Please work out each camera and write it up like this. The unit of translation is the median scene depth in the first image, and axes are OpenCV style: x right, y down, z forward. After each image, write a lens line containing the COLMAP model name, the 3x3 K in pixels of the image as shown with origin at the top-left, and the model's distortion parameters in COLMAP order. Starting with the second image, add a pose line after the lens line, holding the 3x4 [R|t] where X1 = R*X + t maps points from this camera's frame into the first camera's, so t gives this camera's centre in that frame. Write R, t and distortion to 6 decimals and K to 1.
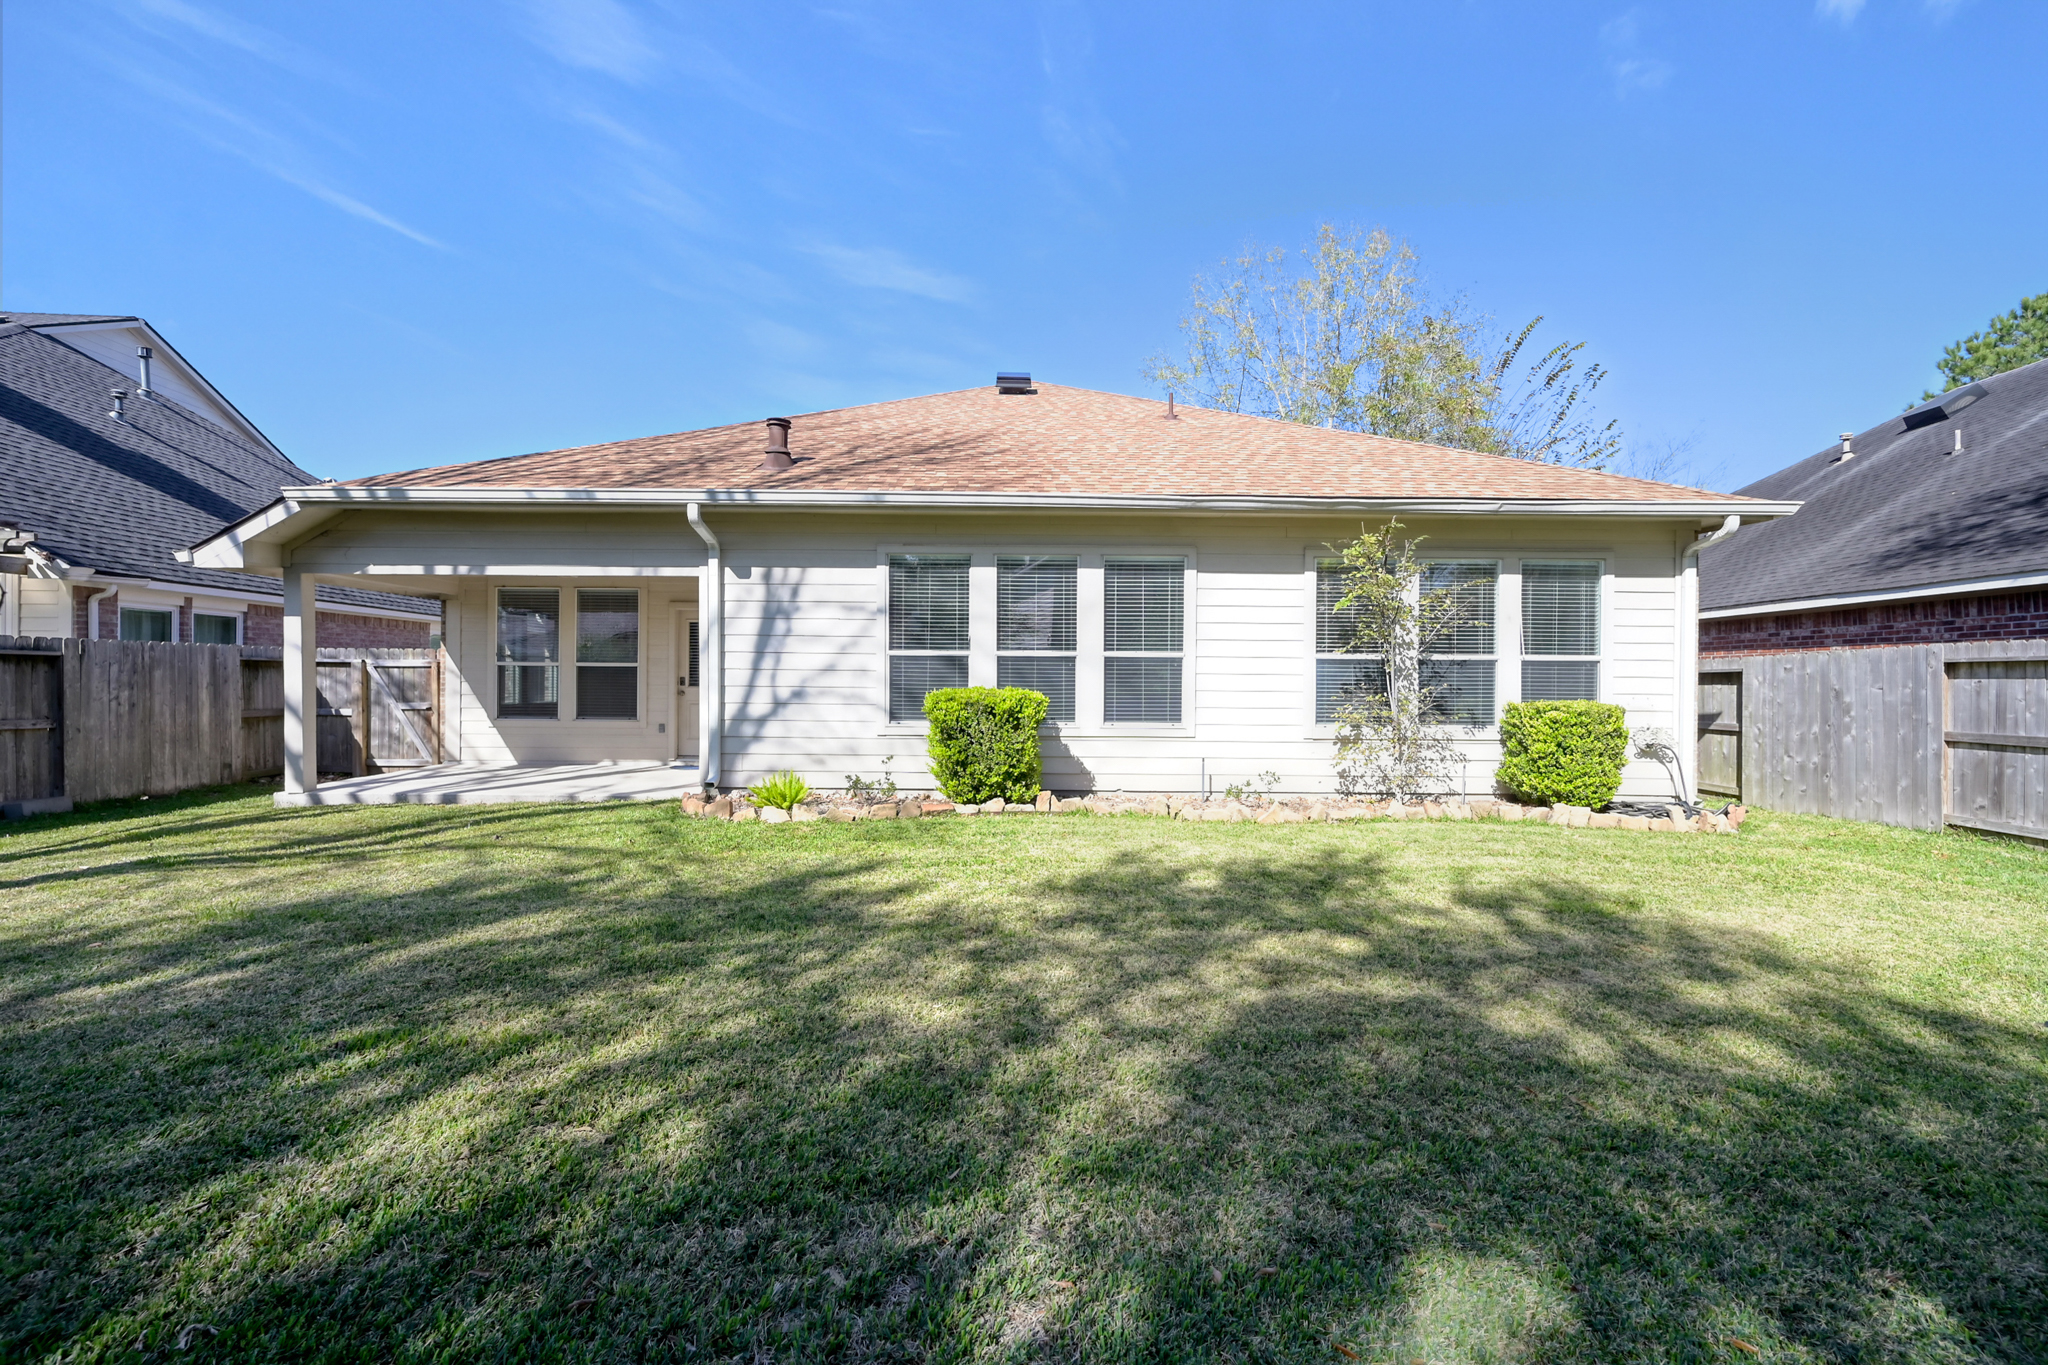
lens RADIAL K [[810.8, 0, 1021.2], [0, 810.8, 679.7], [0, 0, 1]] dist [-0.001956, 0.001061]
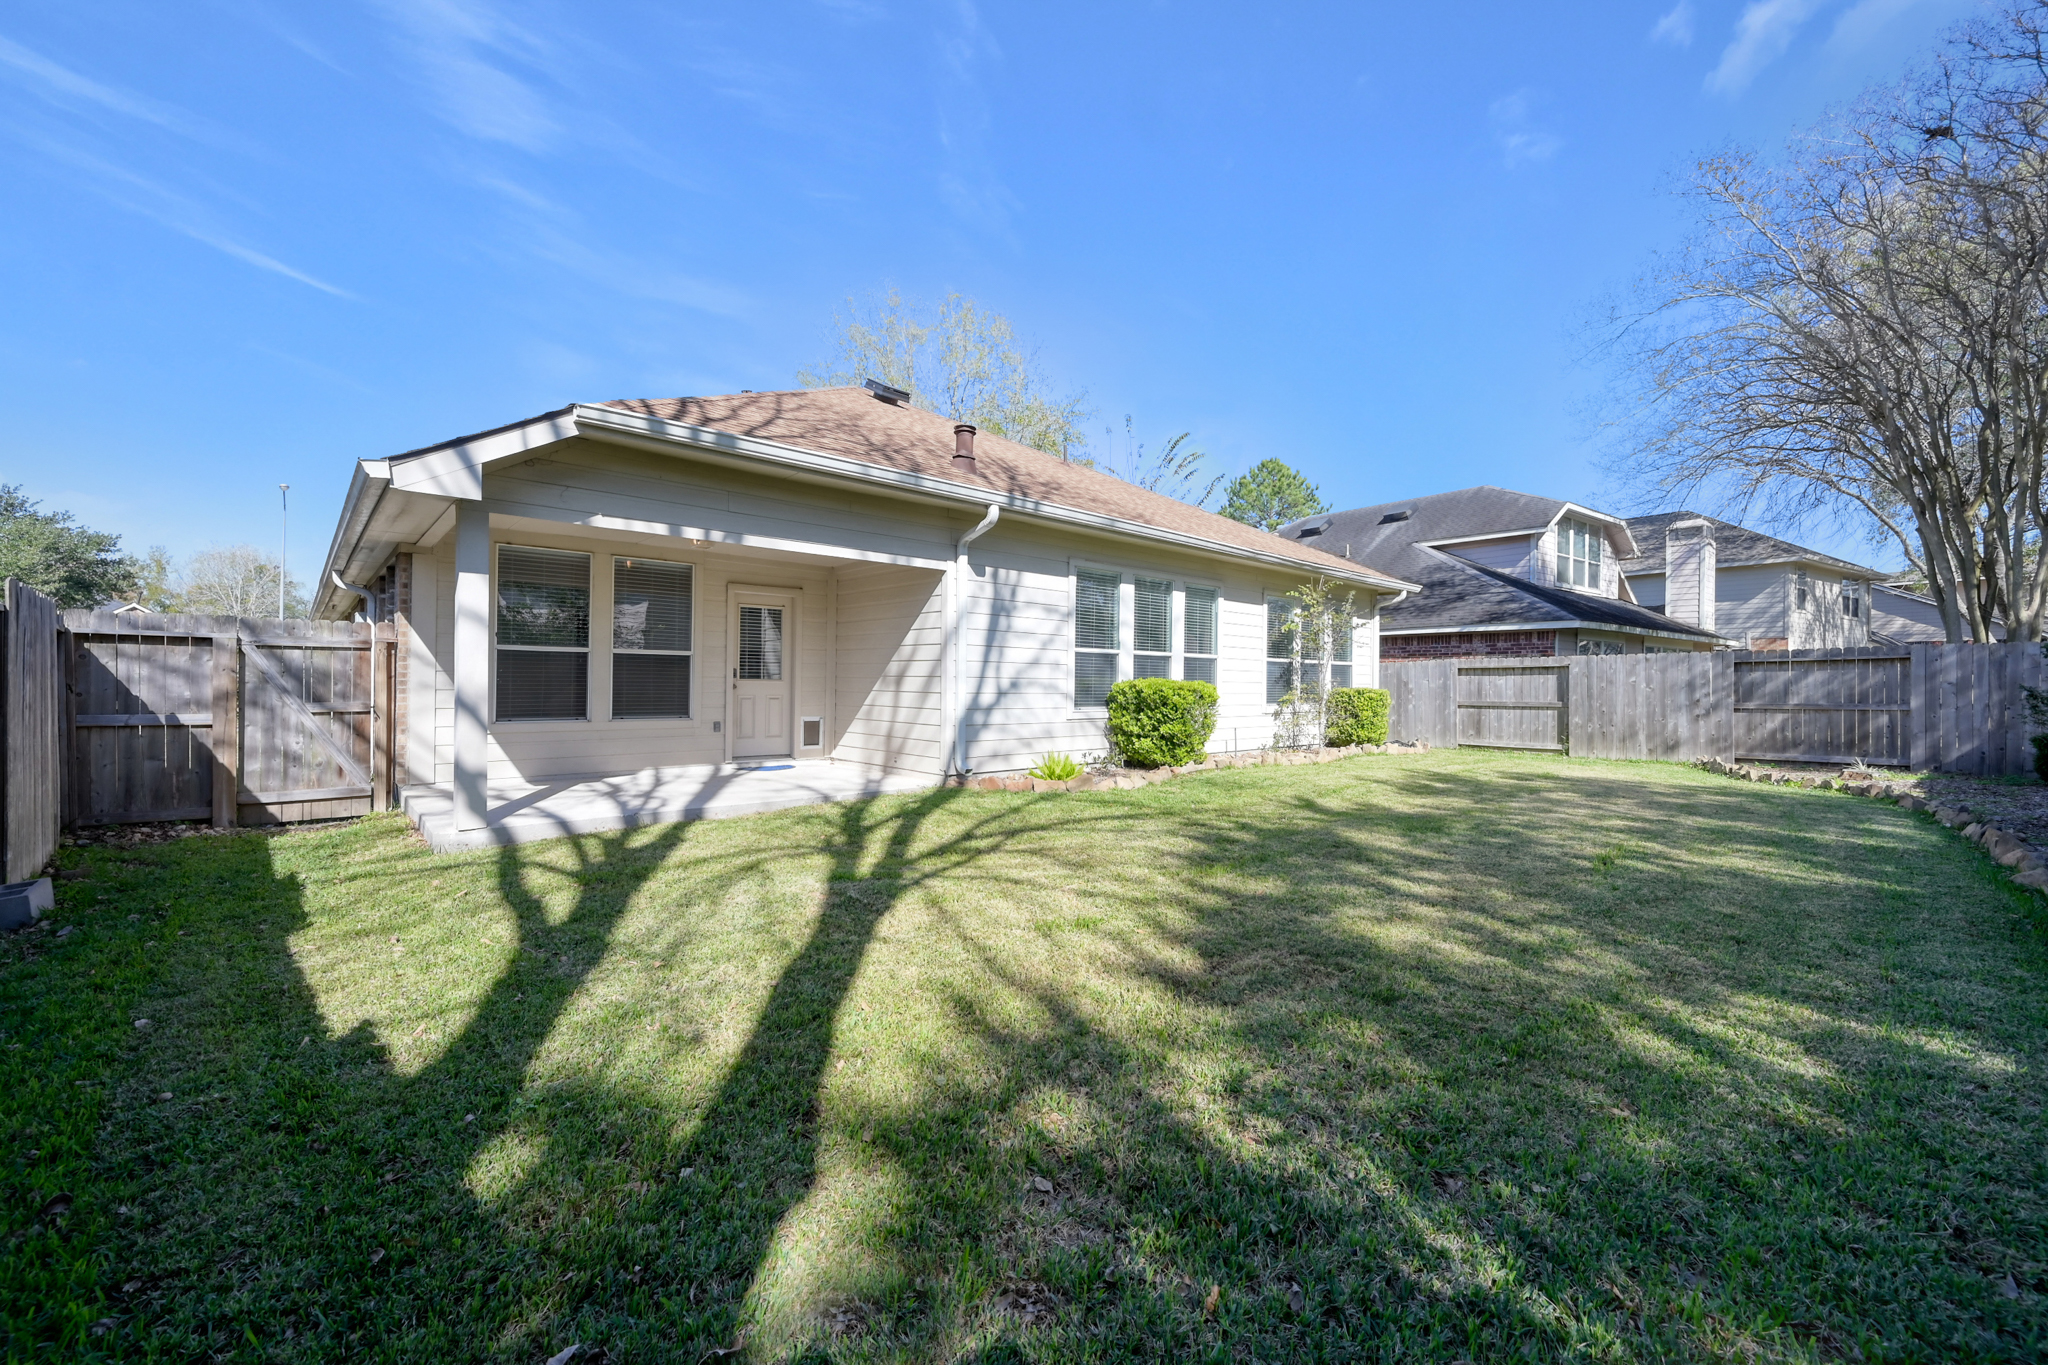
lens RADIAL K [[810.8, 0, 1021.2], [0, 810.8, 679.7], [0, 0, 1]] dist [-0.001956, 0.001061]
pose [[0.741420, 0.002228, 0.671037, -1.012194], [-0.002645, 0.999996, -0.000397, 0.011316], [-0.671036, -0.001481, 0.741424, 0.173236]]
